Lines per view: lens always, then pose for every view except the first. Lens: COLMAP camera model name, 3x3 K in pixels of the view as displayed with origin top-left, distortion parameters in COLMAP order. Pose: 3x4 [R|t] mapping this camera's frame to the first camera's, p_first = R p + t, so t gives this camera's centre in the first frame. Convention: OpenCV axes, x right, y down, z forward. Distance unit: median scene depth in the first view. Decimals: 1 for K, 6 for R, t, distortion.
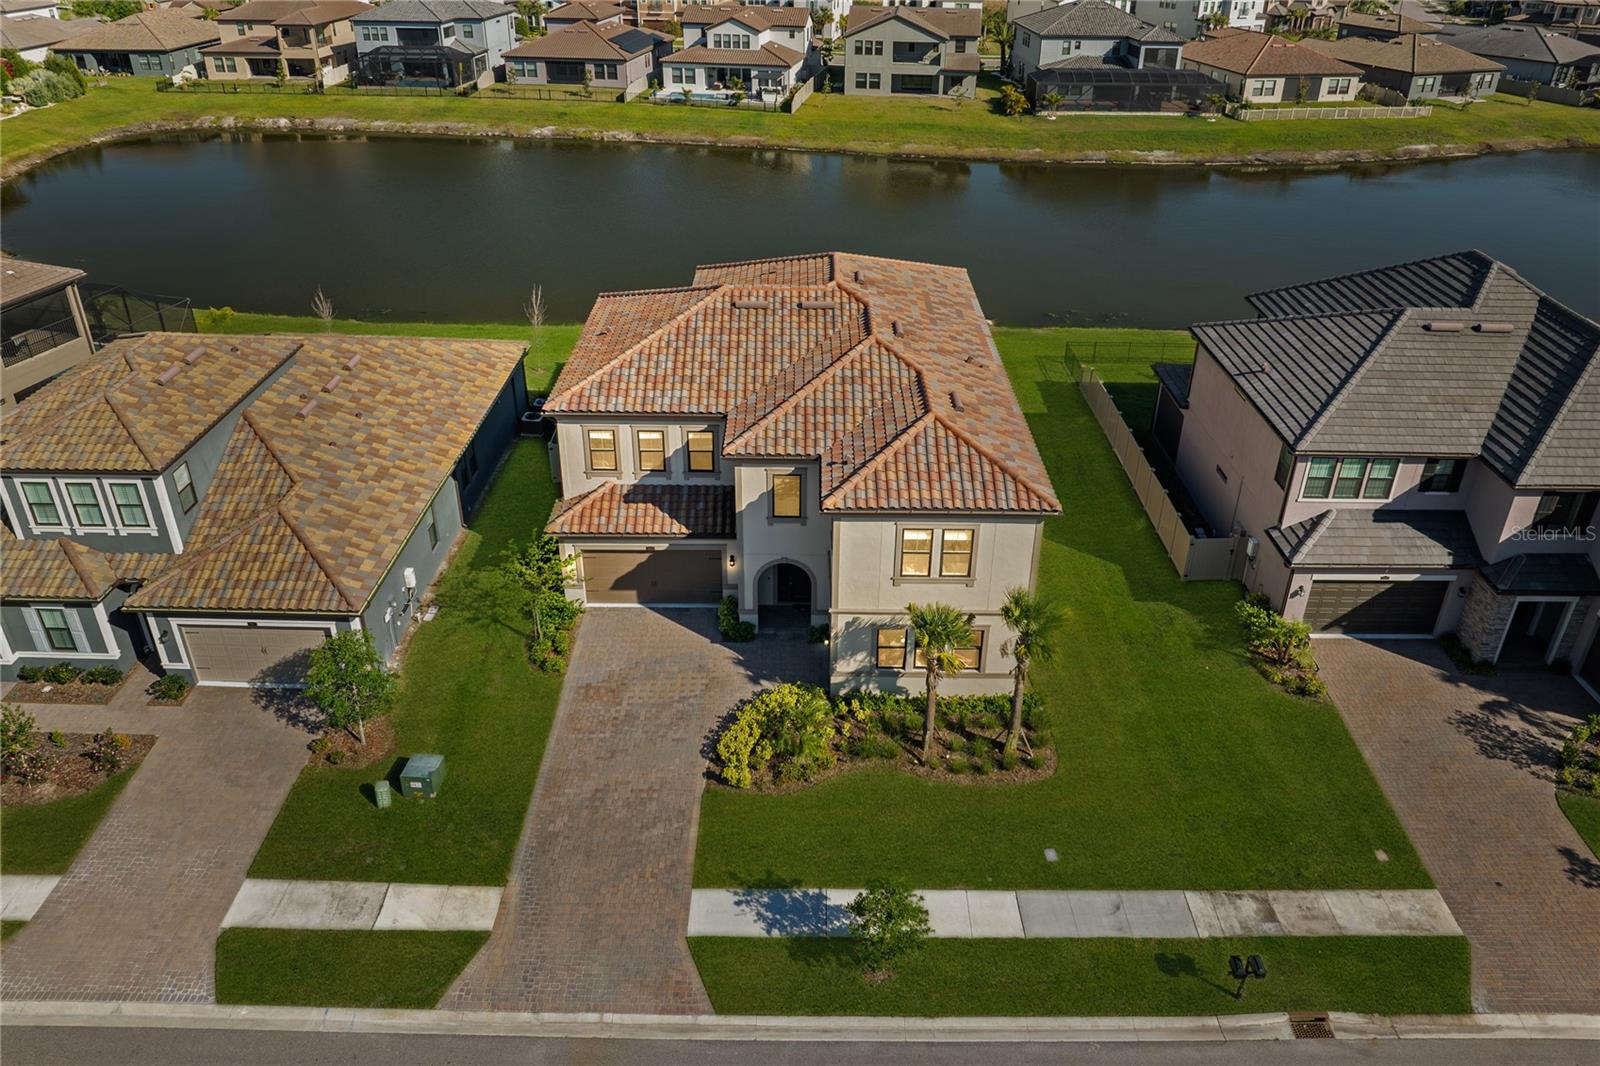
lens RADIAL K [[1121.5, 0, 803.9], [0, 1121.5, 489.7], [0, 0, 1]] dist [-0.041554, 0.004314]
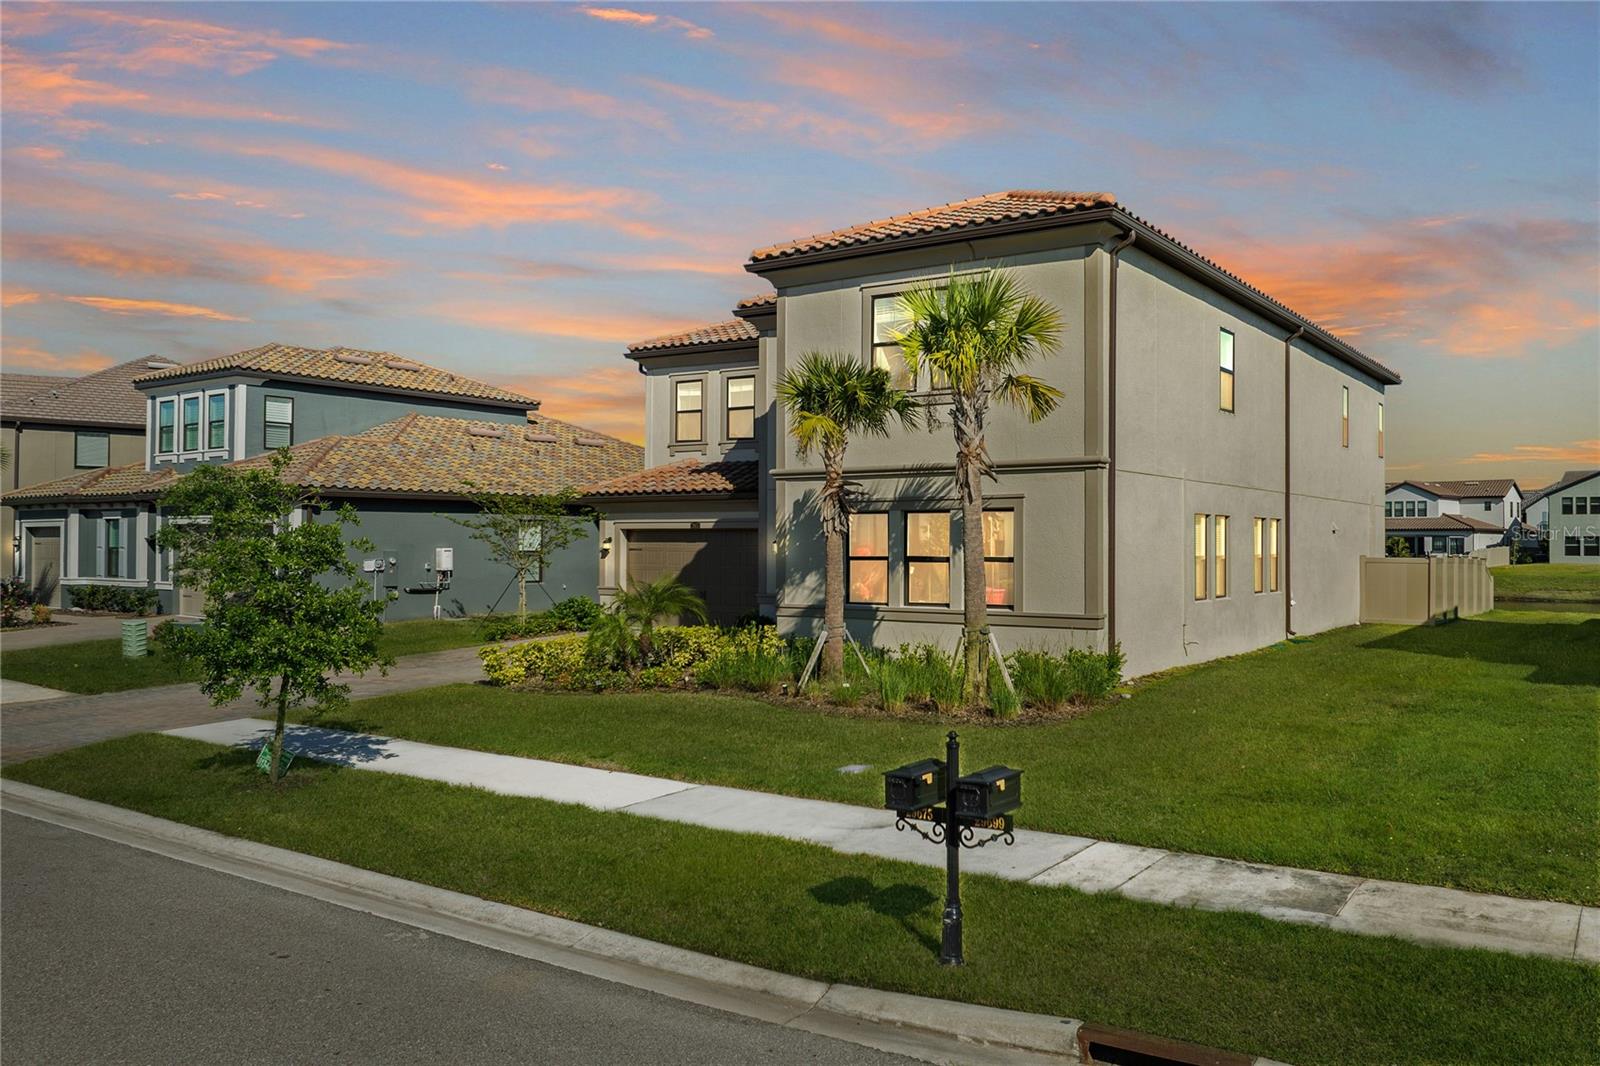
lens RADIAL K [[1245.5, 0, 896.9], [0, 1245.5, 528.0], [0, 0, 1]] dist [-0.049481, 0.016350]
pose [[0.847799, -0.011833, -0.530185, 0.379153], [-0.250062, 0.872709, -0.419342, 0.350149], [0.467660, 0.488097, 0.736923, 0.514758]]
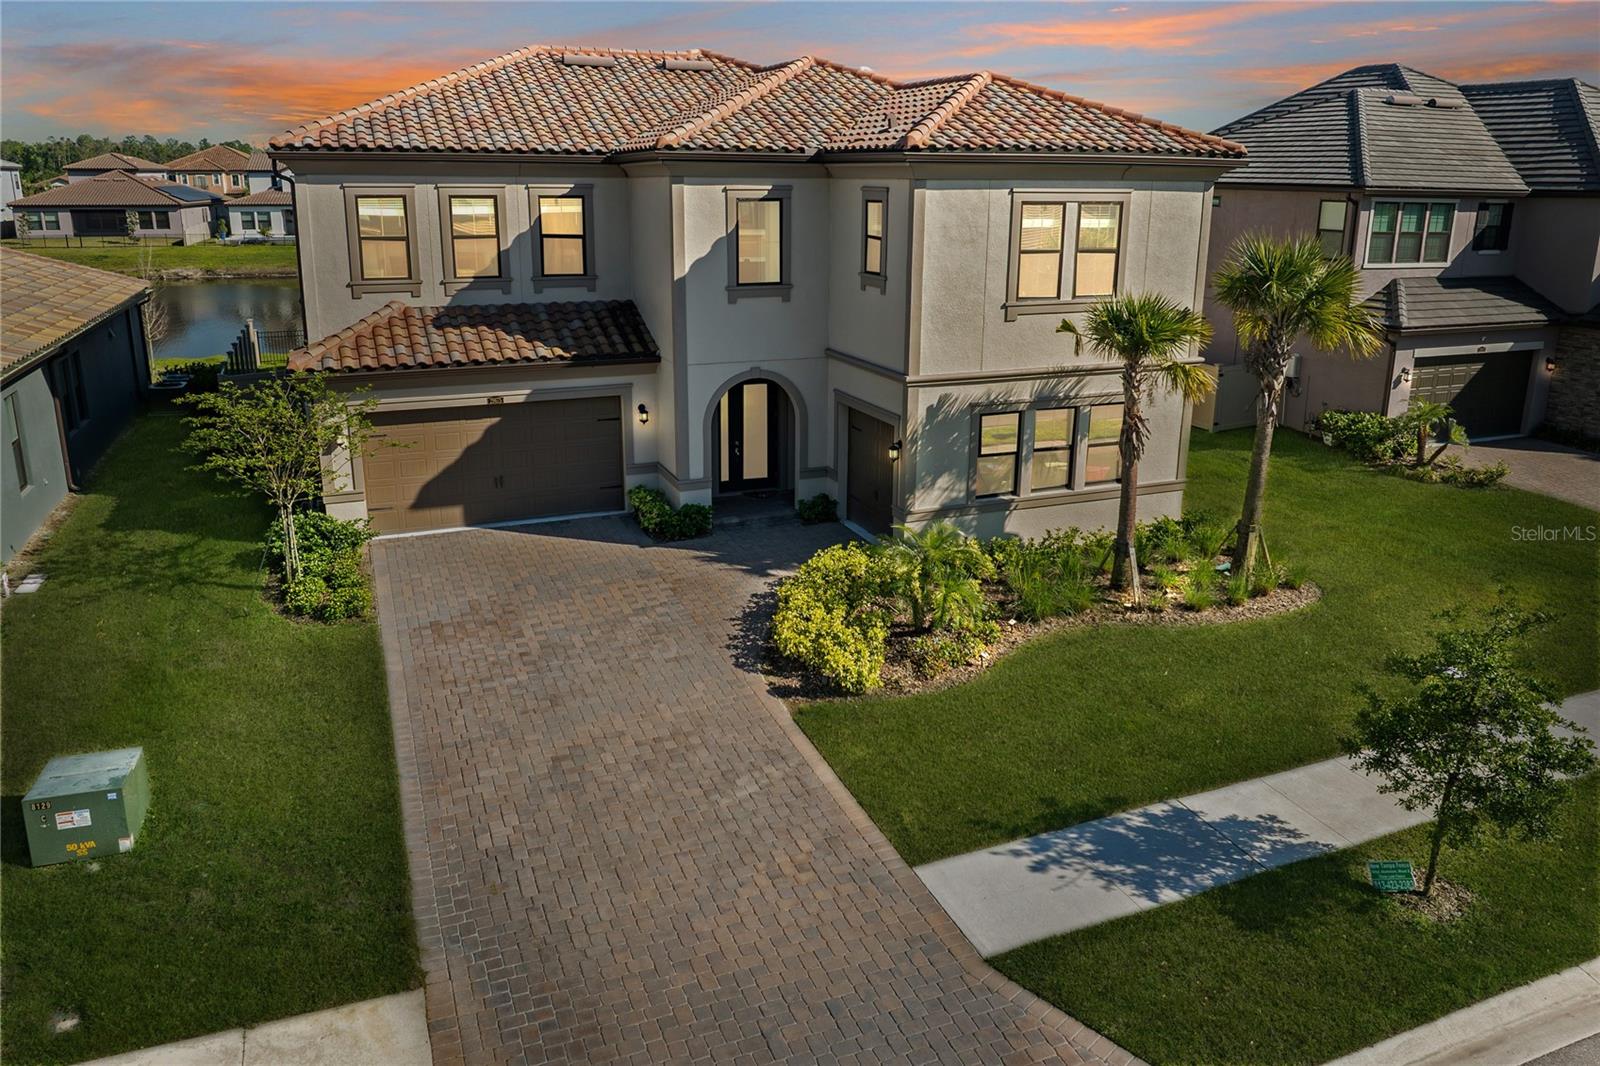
lens RADIAL K [[1118.0, 0, 802.0], [0, 1118.0, 484.6], [0, 0, 1]] dist [-0.038759, 0.002736]
pose [[0.922212, -0.101668, 0.373080, -0.212085], [0.182647, 0.964934, -0.188529, 0.227835], [-0.340830, 0.242005, 0.908443, 0.479906]]
